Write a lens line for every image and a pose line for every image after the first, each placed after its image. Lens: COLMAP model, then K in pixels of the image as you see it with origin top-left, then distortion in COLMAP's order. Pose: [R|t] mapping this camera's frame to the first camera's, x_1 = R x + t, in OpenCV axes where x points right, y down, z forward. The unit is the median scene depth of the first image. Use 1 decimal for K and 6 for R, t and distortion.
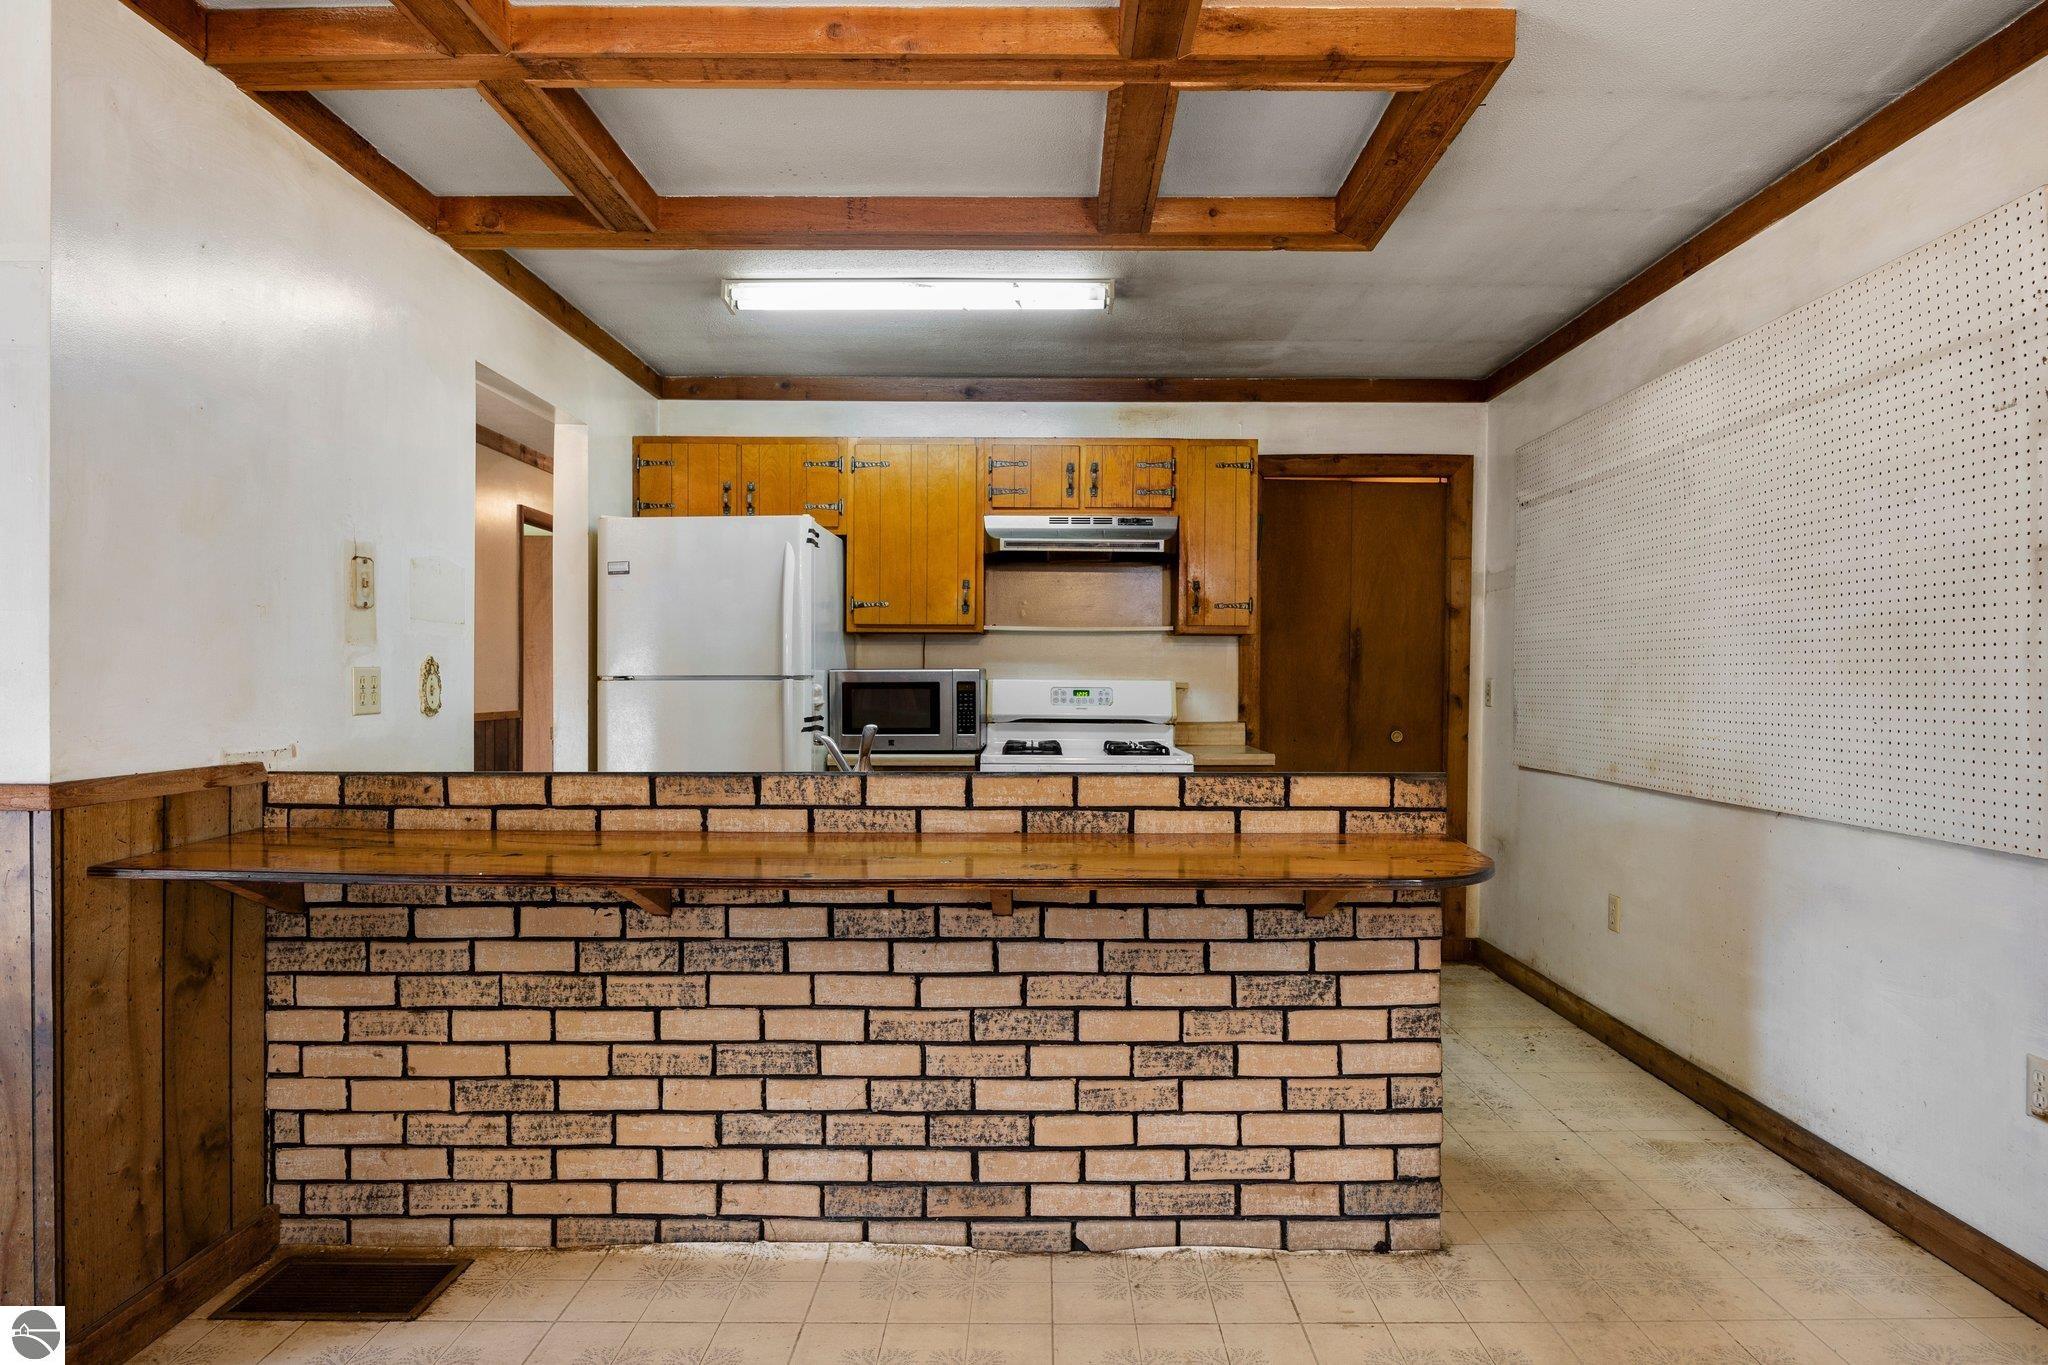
lens RADIAL K [[1170.9, 0, 1045.9], [0, 1170.9, 683.9], [0, 0, 1]] dist [-0.006520, 0.000375]
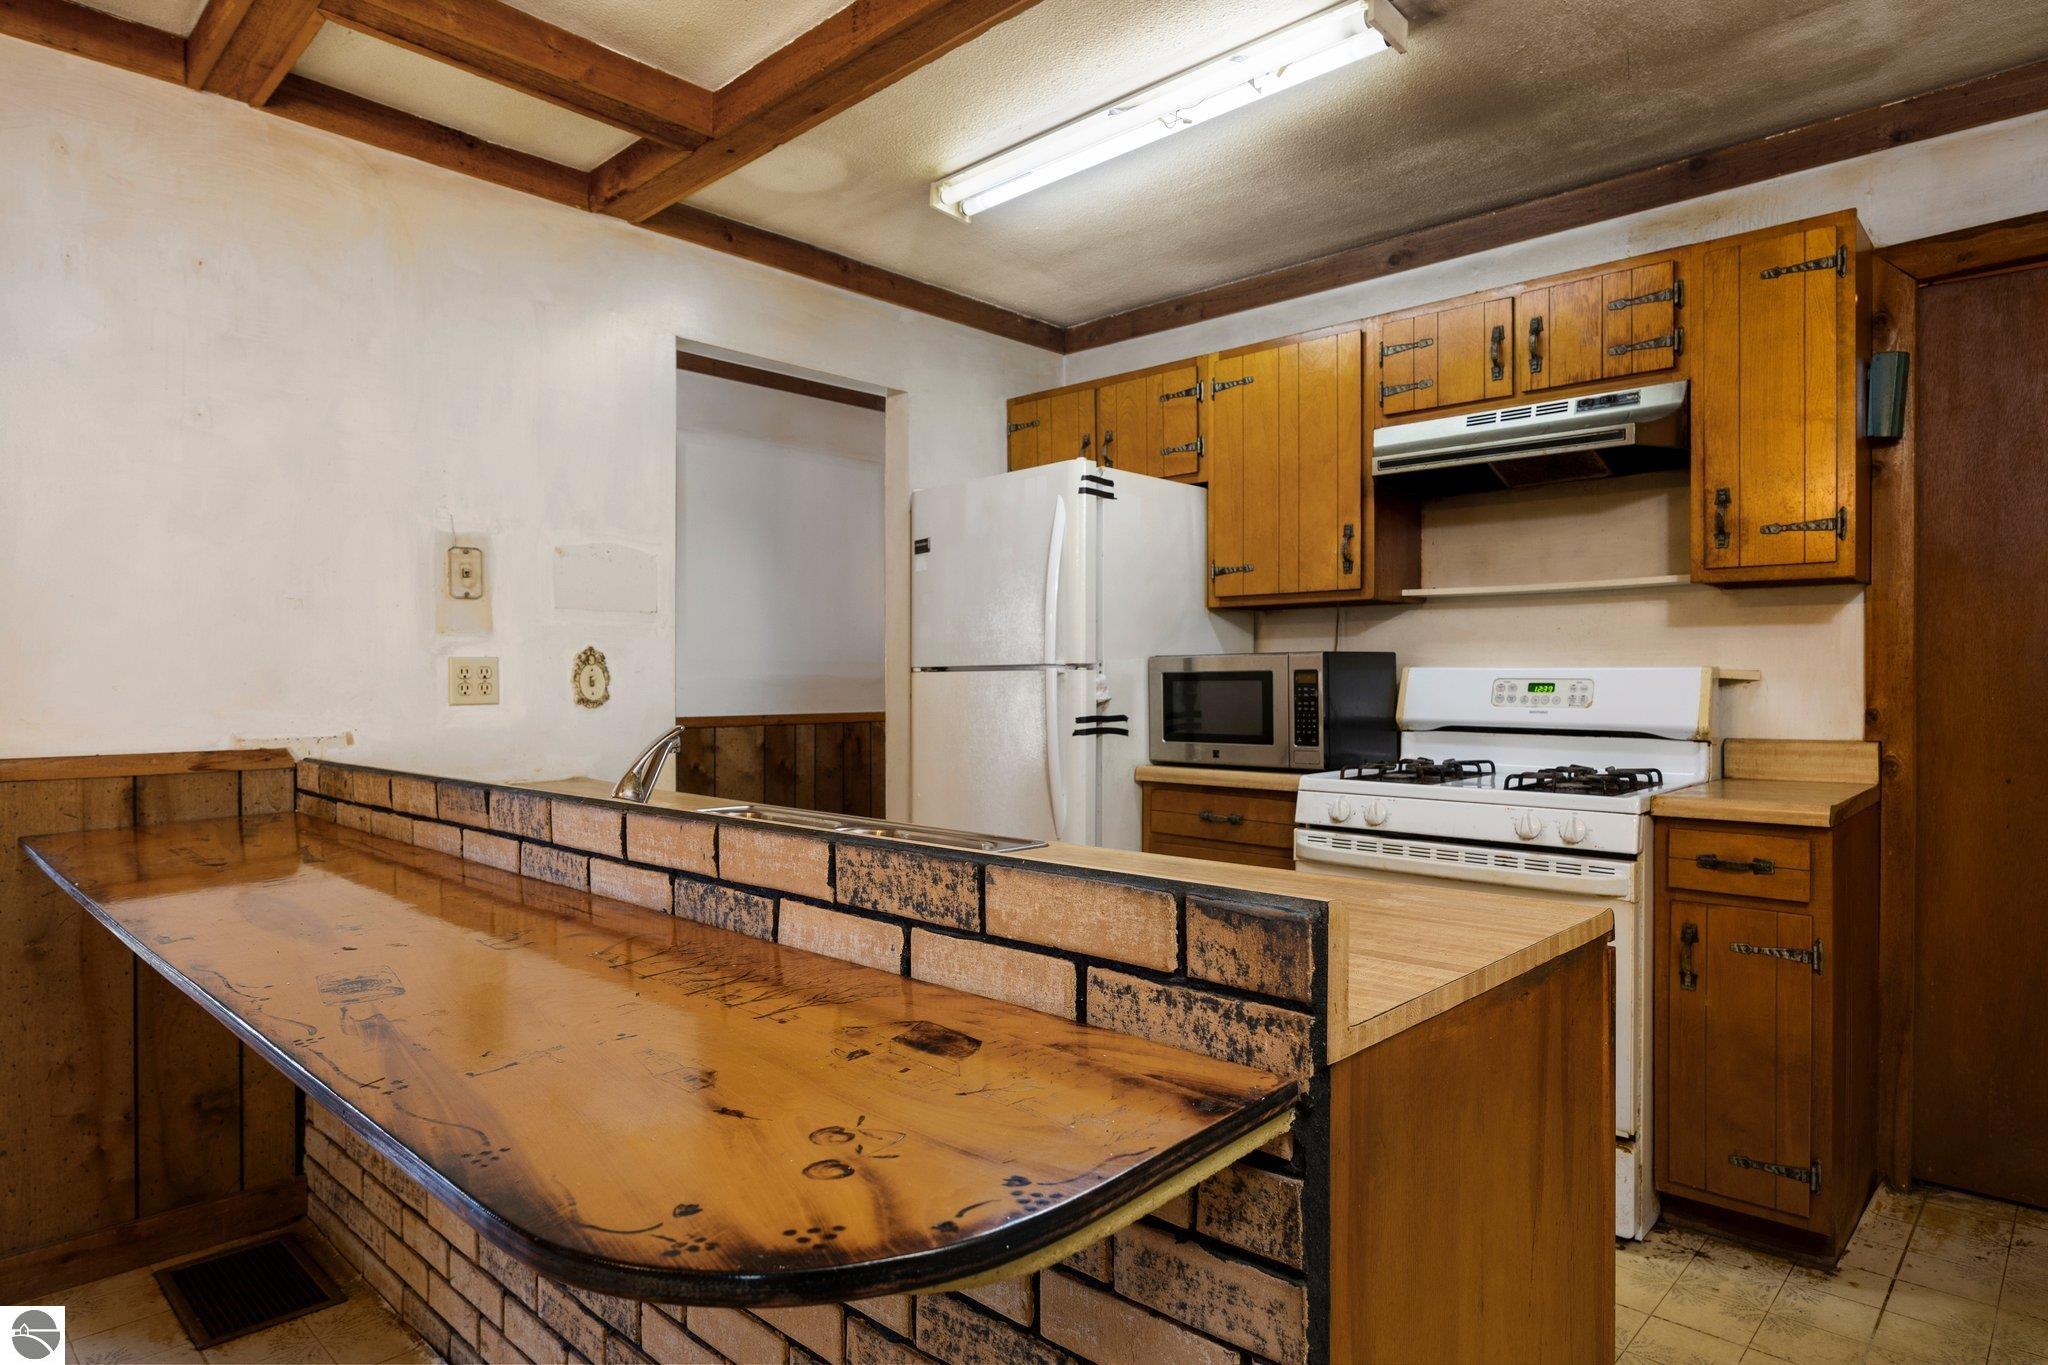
lens RADIAL K [[1170.9, 0, 1026.7], [0, 1170.9, 678.8], [0, 0, 1]] dist [-0.006520, 0.000375]
pose [[0.726237, -0.004852, -0.687427, 0.404546], [0.001598, 0.999984, -0.005370, 0.009252], [0.687442, 0.002802, 0.726234, 0.538886]]
